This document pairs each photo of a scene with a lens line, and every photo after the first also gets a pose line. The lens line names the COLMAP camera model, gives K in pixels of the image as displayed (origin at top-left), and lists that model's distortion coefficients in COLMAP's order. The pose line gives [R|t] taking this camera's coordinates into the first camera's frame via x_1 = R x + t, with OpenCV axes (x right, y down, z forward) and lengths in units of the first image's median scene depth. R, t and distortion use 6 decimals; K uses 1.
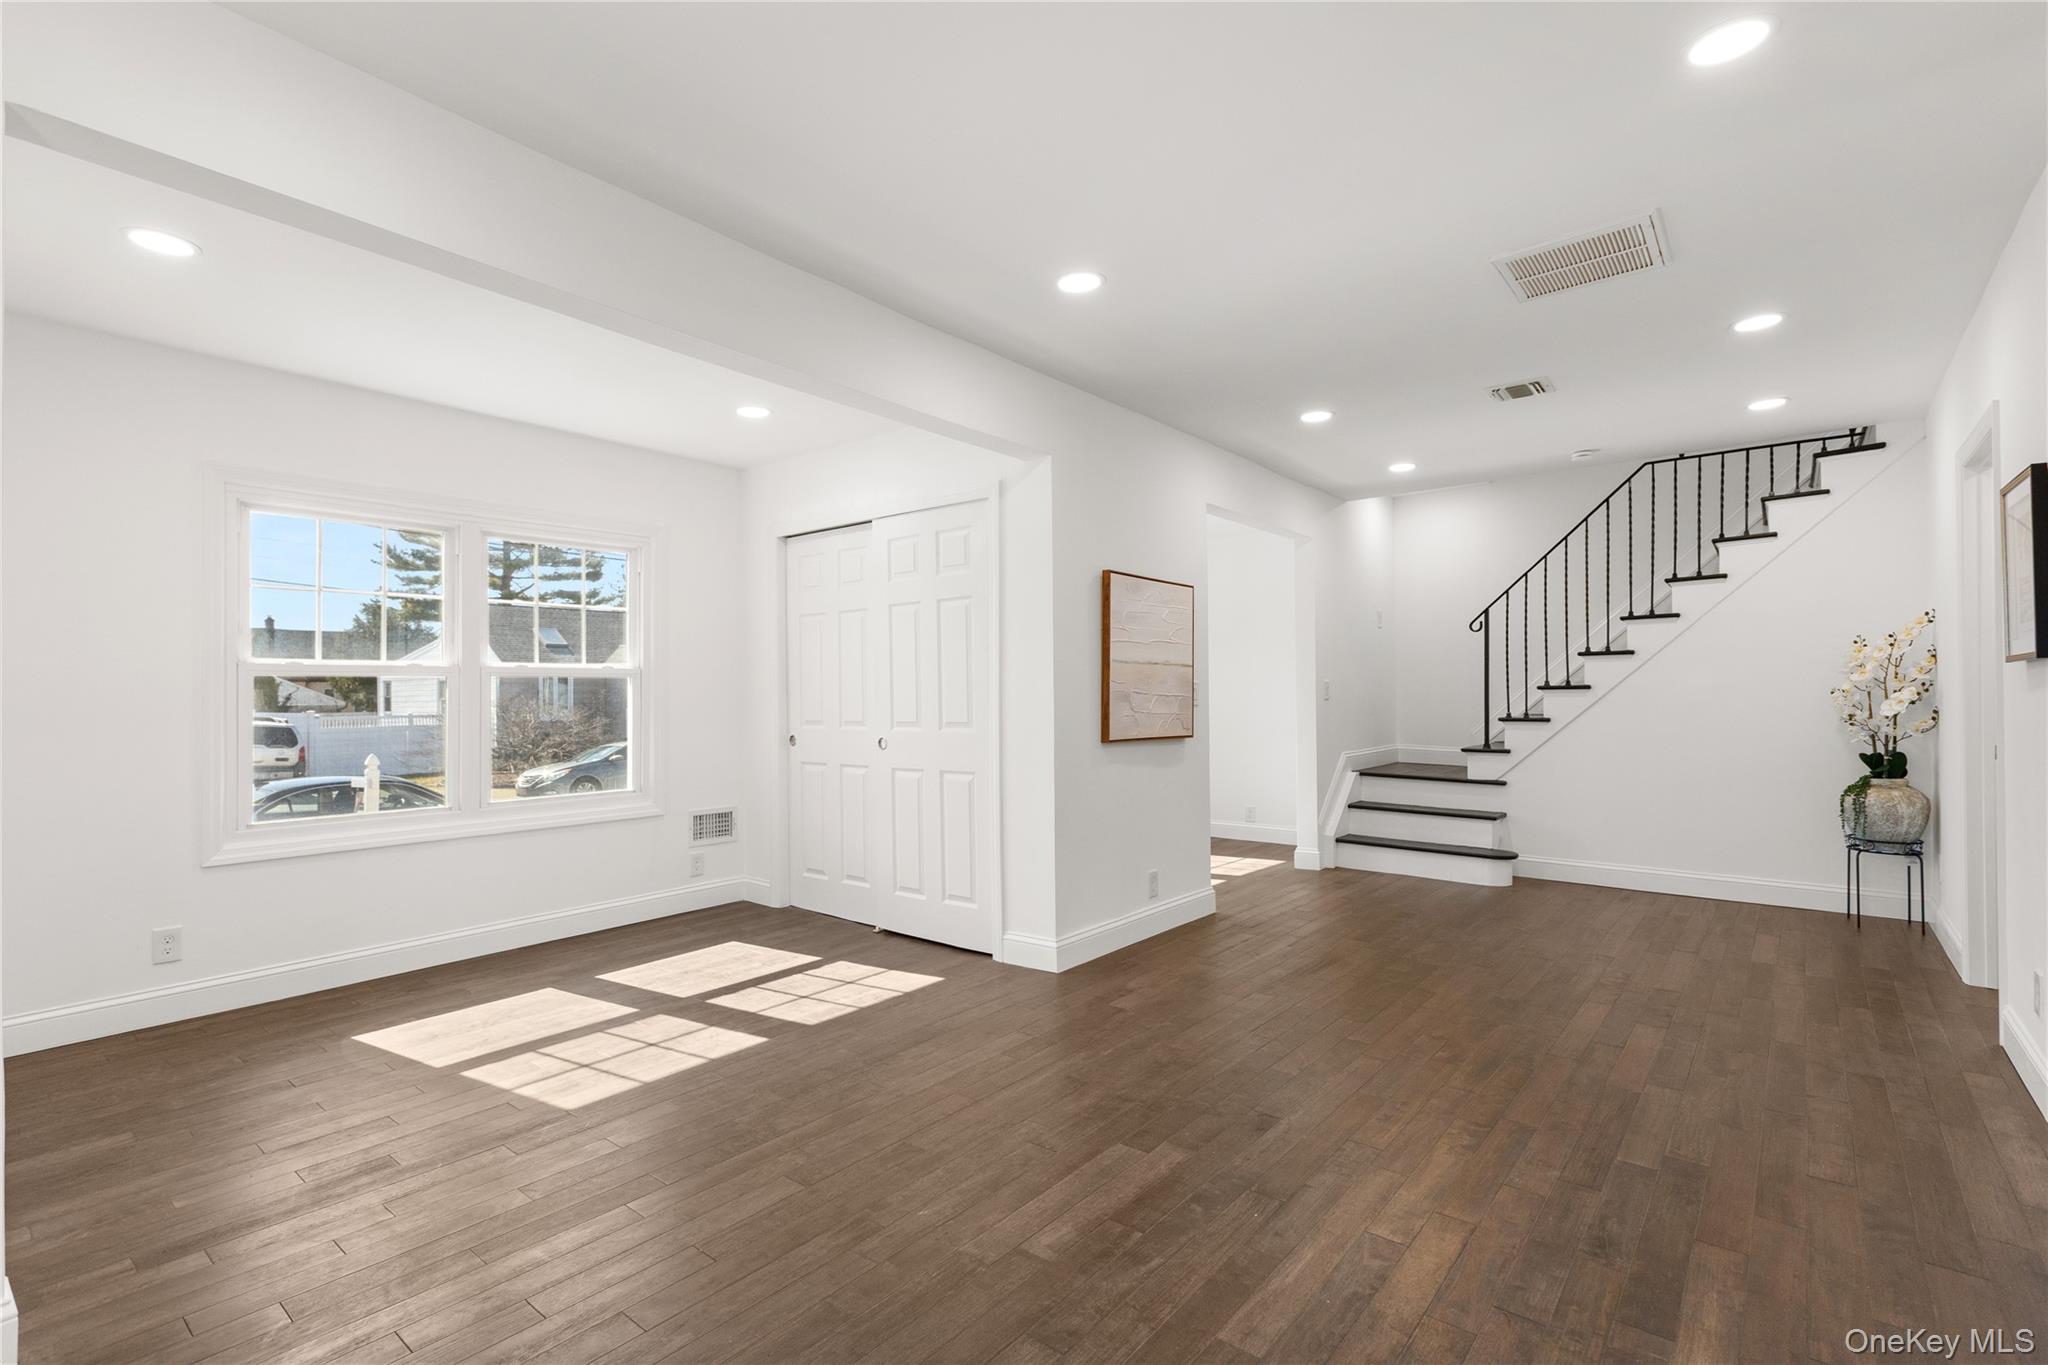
lens RADIAL K [[940.1, 0, 1018.2], [0, 940.1, 680.2], [0, 0, 1]] dist [0.004357, 0.000923]
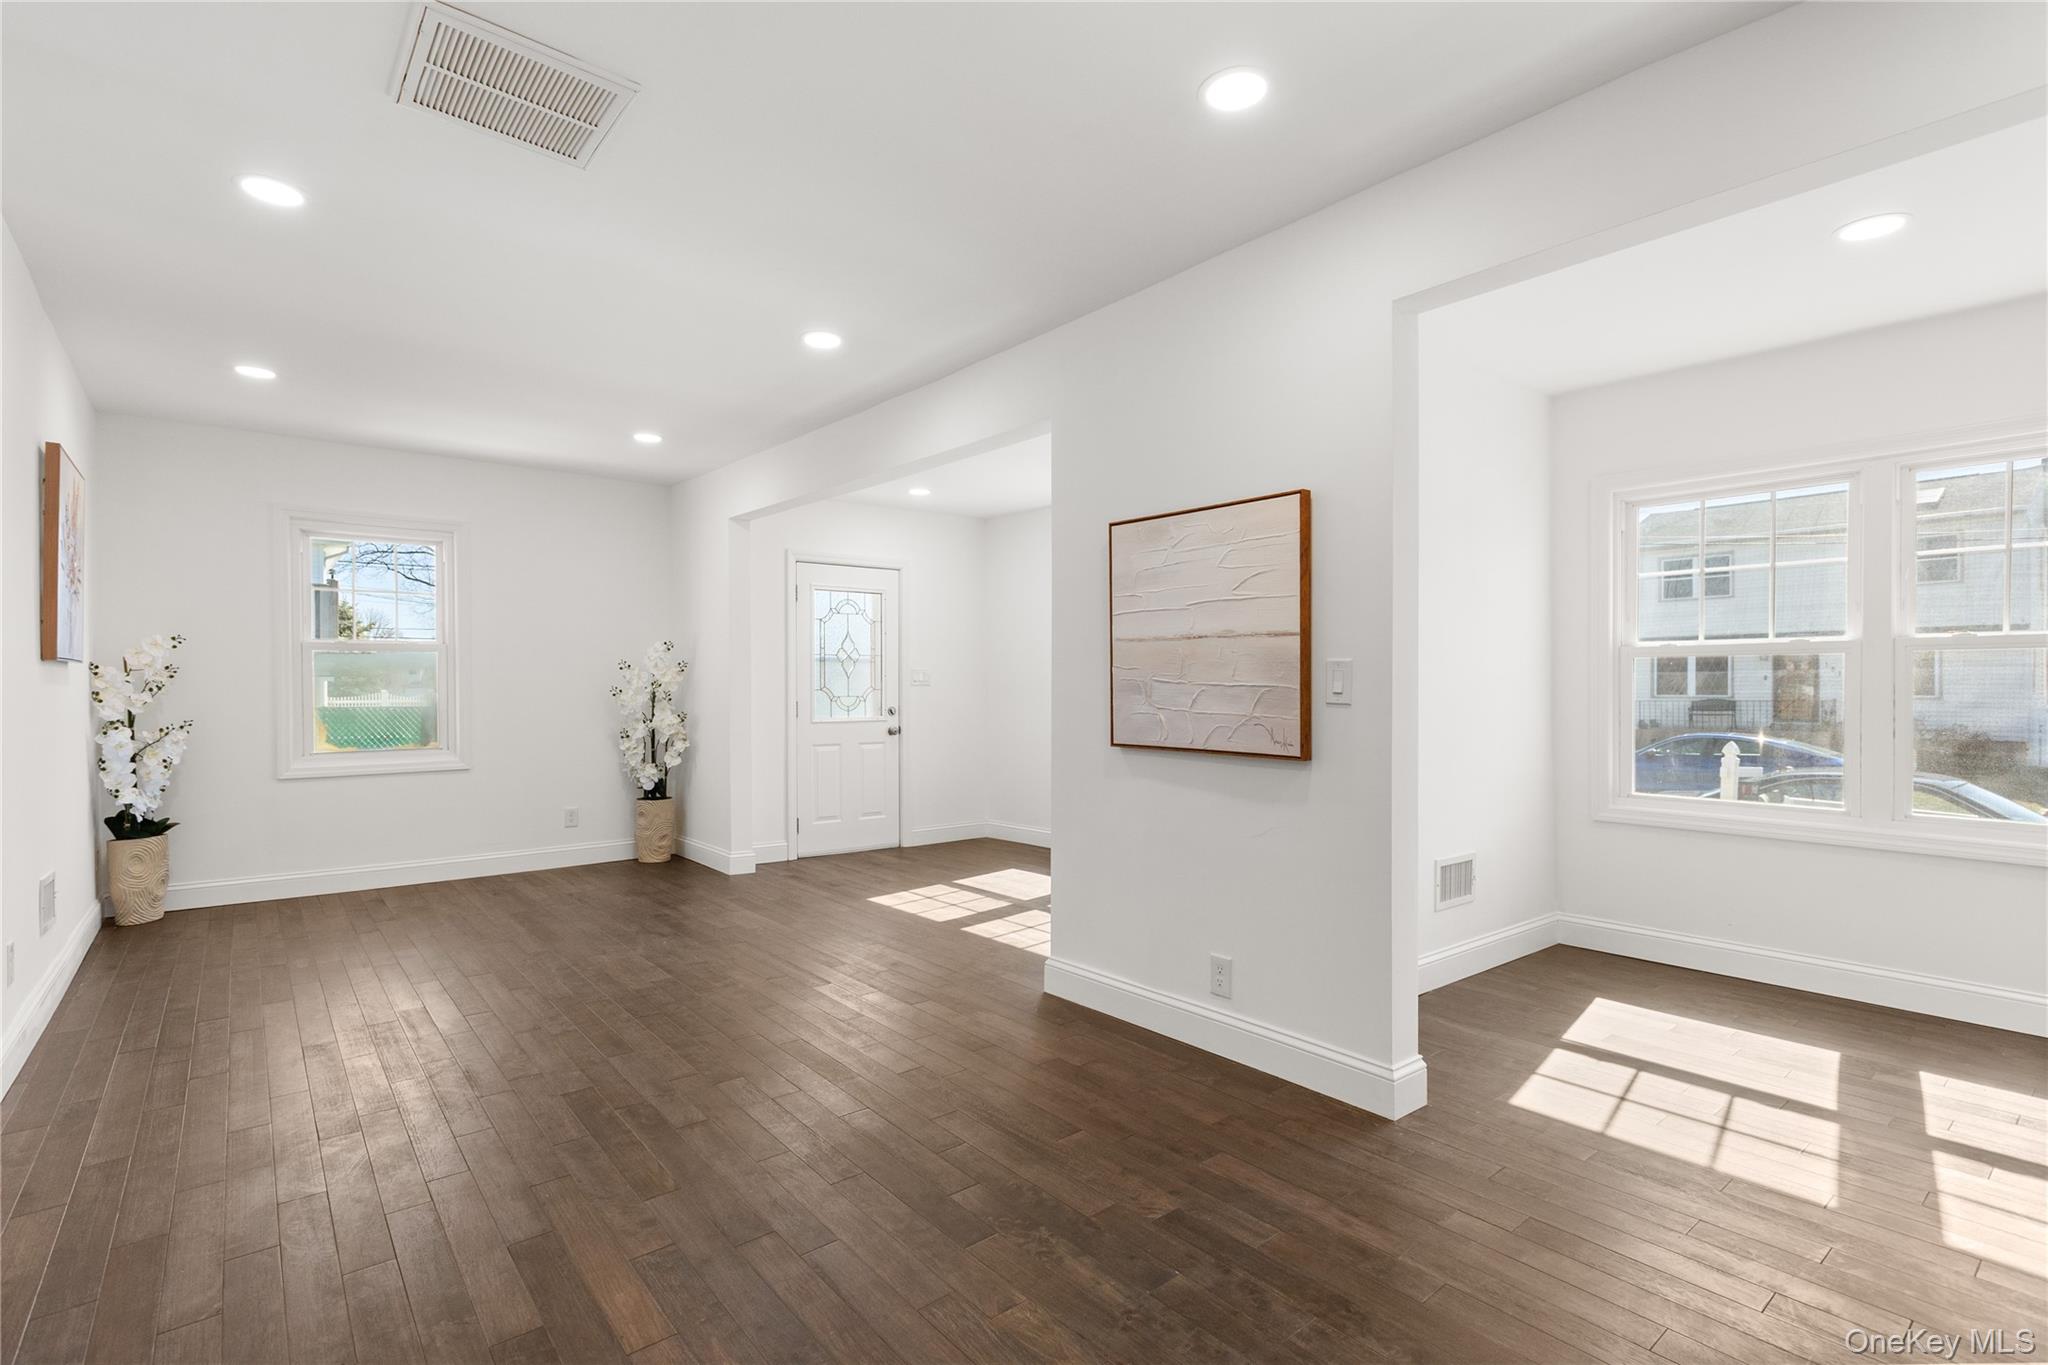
lens RADIAL K [[940.1, 0, 1018.7], [0, 940.1, 693.7], [0, 0, 1]] dist [0.004357, 0.000923]
pose [[-0.193467, 0.012558, -0.981026, 0.799098], [0.028240, 0.999575, 0.007226, 0.013257], [0.980700, -0.026306, -0.193739, 0.986482]]
